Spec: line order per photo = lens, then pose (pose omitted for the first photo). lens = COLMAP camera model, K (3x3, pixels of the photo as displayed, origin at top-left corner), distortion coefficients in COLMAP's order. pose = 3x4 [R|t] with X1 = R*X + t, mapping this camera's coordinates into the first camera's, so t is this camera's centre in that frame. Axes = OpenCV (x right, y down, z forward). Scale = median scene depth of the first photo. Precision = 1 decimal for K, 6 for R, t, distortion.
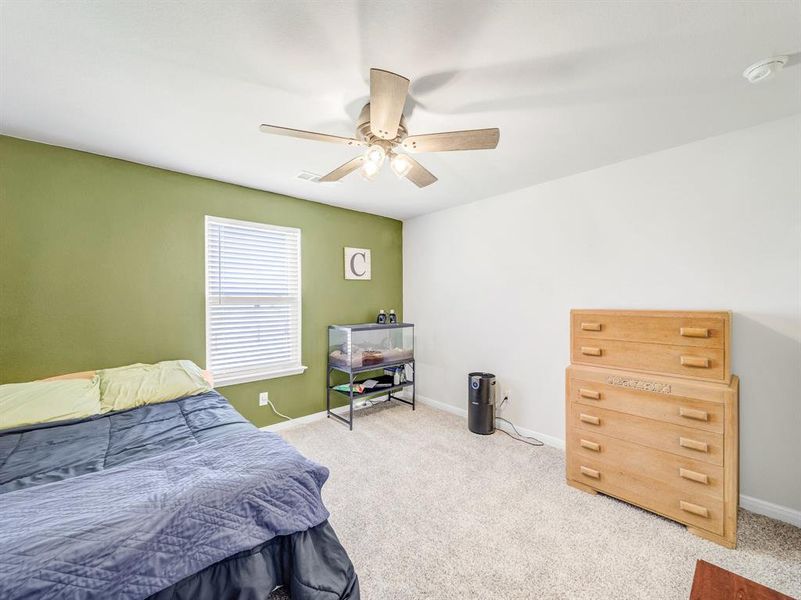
lens RADIAL K [[323.5, 0, 399.2], [0, 323.5, 302.1], [0, 0, 1]] dist [0.000241, -0.000900]
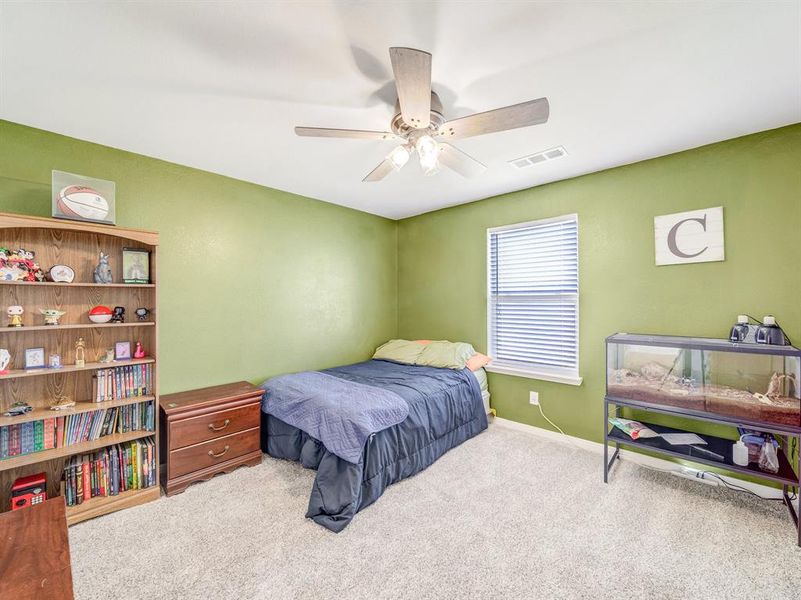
lens RADIAL K [[323.5, 0, 399.1], [0, 323.5, 299.4], [0, 0, 1]] dist [0.000241, -0.000900]
pose [[0.090790, 0.001097, -0.995869, 0.472465], [-0.001572, 0.999998, 0.000958, -0.001817], [0.995869, 0.001478, 0.090791, 0.452042]]
